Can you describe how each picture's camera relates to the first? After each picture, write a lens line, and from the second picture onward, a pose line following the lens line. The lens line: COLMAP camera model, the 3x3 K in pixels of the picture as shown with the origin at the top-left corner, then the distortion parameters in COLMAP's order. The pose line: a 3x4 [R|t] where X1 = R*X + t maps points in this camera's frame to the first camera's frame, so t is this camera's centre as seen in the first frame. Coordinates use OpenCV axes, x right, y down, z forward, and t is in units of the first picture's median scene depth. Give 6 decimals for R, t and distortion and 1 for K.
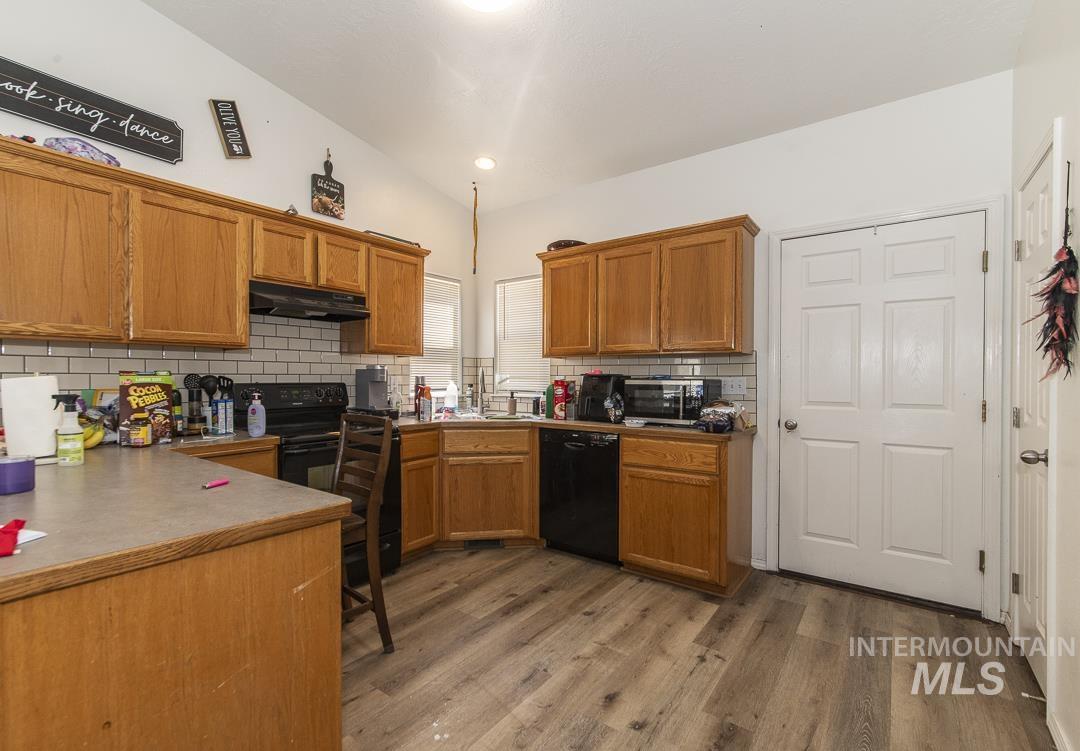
lens RADIAL K [[507.7, 0, 540.0], [0, 507.7, 375.5], [0, 0, 1]] dist [0.000137, 0.000069]
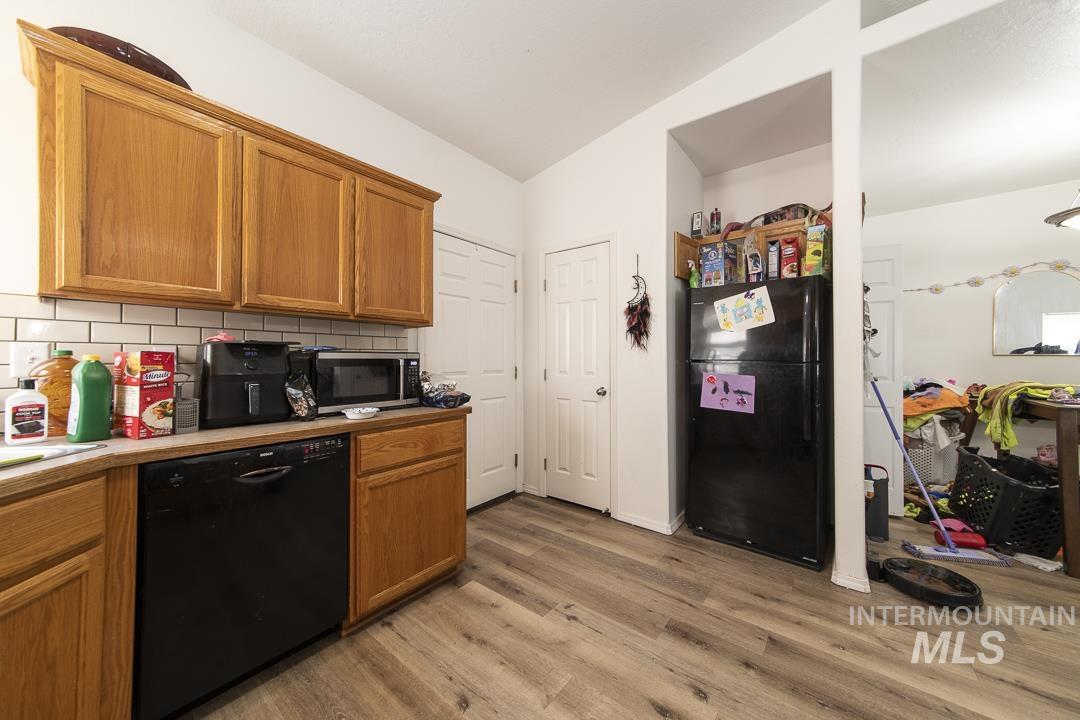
lens RADIAL K [[372.1, 0, 537.6], [0, 372.1, 355.1], [0, 0, 1]] dist [0.001498, 0.000151]
pose [[0.056421, 0.005403, 0.998392, -0.344358], [-0.005737, 0.999971, -0.005087, 0.015040], [-0.998391, -0.005441, 0.056451, 0.781344]]
